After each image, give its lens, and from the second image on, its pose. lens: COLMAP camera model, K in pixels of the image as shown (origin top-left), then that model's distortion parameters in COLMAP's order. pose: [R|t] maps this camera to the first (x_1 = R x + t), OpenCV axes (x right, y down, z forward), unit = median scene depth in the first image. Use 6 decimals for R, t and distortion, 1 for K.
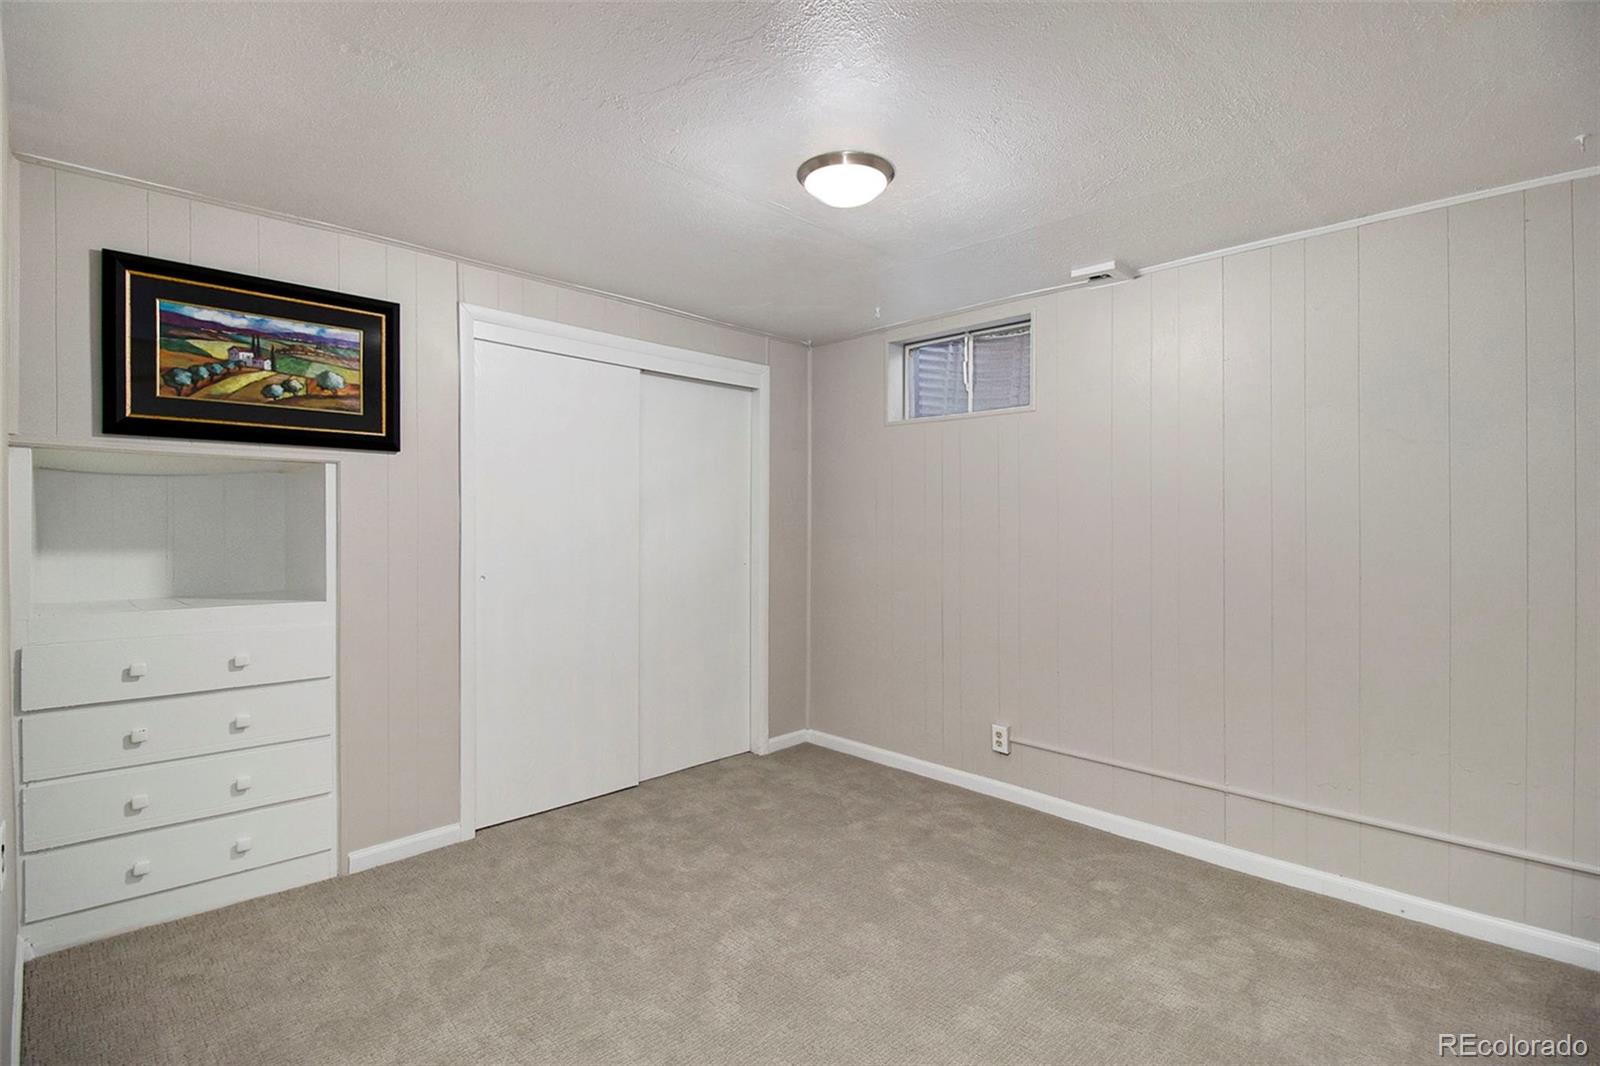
lens RADIAL K [[752.3, 0, 802.6], [0, 752.3, 527.2], [0, 0, 1]] dist [-0.008401, -0.001243]
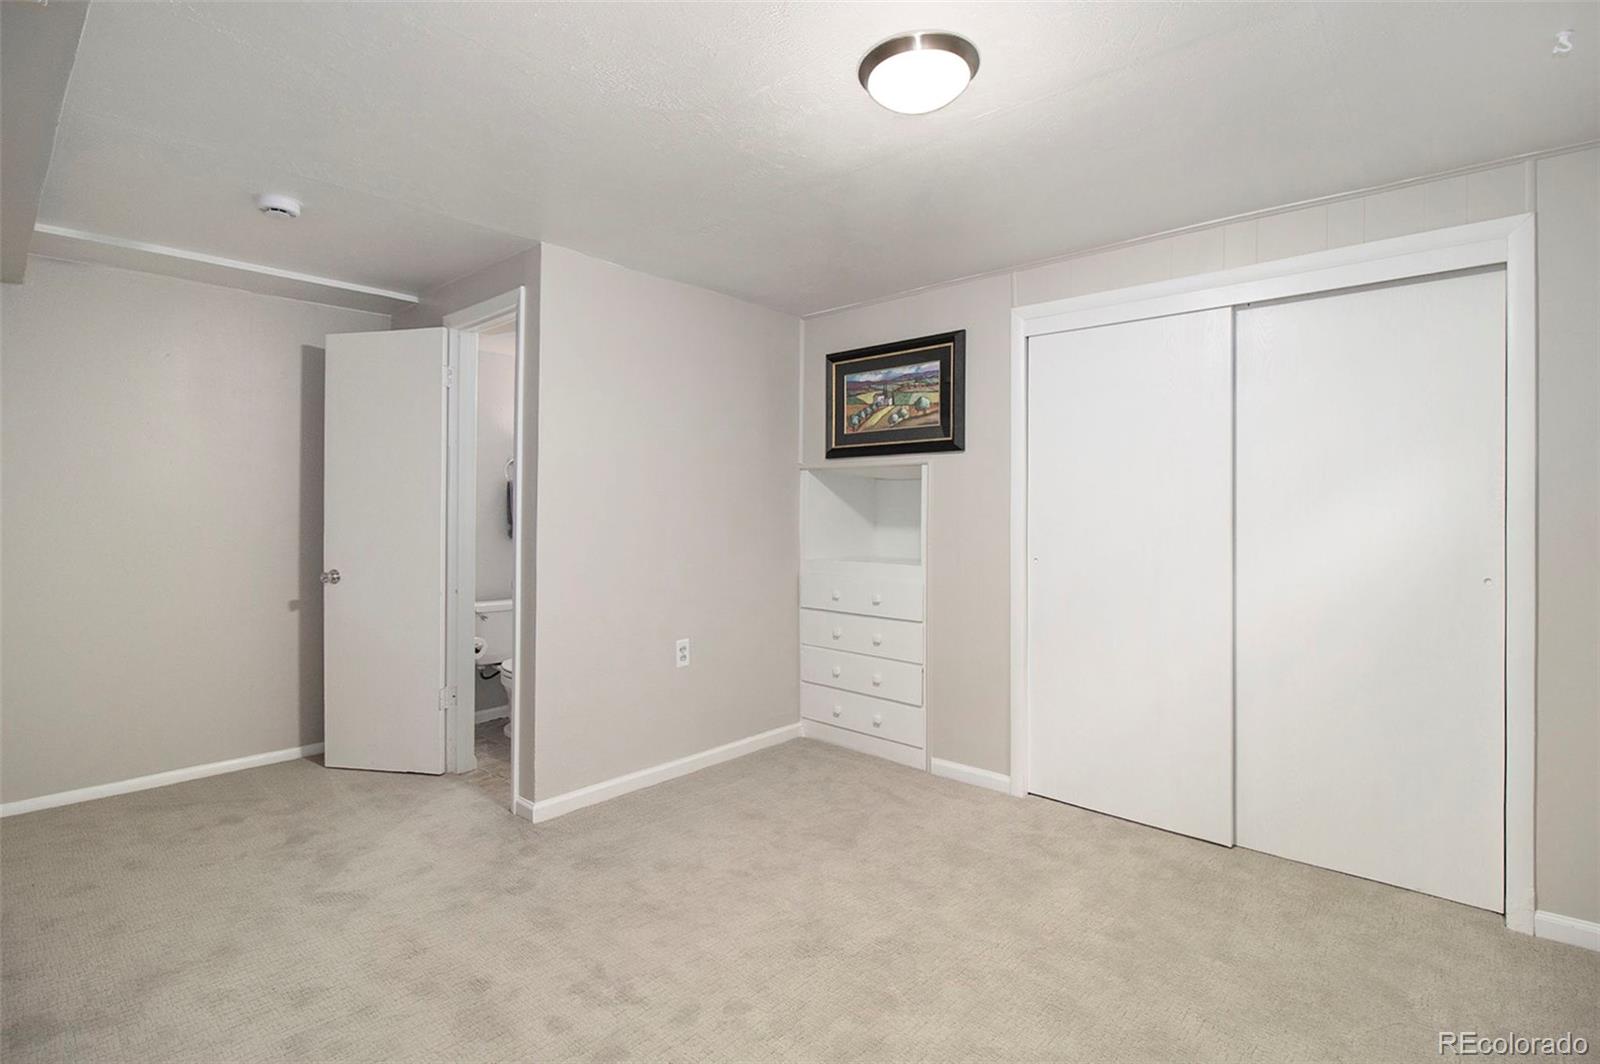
lens RADIAL K [[752.3, 0, 802.6], [0, 752.3, 527.8], [0, 0, 1]] dist [-0.008401, -0.001243]
pose [[0.049420, 0.021451, -0.998548, 0.724282], [-0.004917, 0.999762, 0.021234, 0.000726], [0.998766, 0.003860, 0.049513, 0.722568]]
